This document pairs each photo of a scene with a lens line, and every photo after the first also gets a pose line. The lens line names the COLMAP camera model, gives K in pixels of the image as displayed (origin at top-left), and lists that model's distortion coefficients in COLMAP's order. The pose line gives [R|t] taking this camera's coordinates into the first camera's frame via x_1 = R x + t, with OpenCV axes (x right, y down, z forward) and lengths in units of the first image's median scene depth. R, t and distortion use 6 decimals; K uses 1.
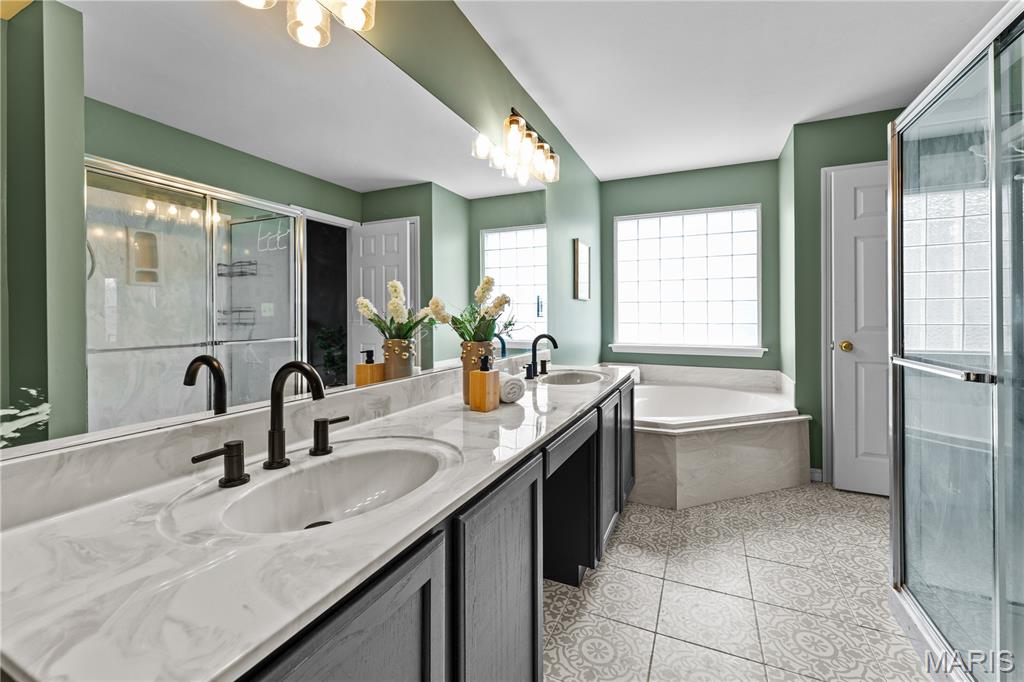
lens RADIAL K [[422.5, 0, 510.7], [0, 422.5, 320.9], [0, 0, 1]] dist [0.002027, 0.000655]
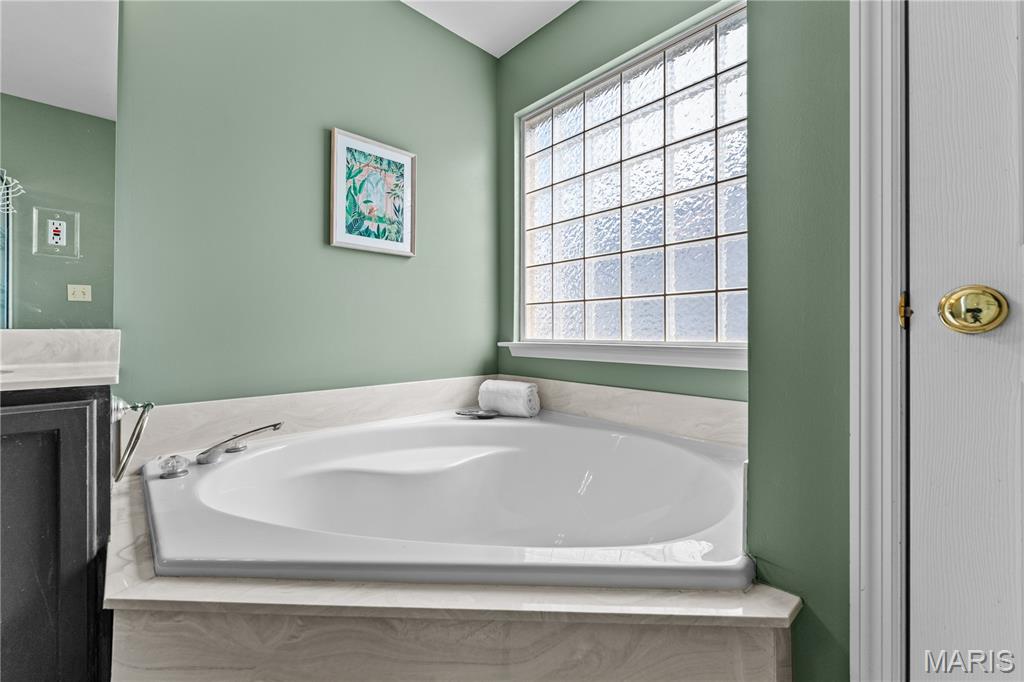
lens RADIAL K [[414.9, 0, 507.8], [0, 414.9, 335.4], [0, 0, 1]] dist [0.000460, -0.000109]
pose [[0.926898, 0.002577, -0.375305, 0.656767], [-0.005743, 0.999957, -0.007318, 0.073824], [0.375270, 0.008939, 0.926873, 0.729245]]
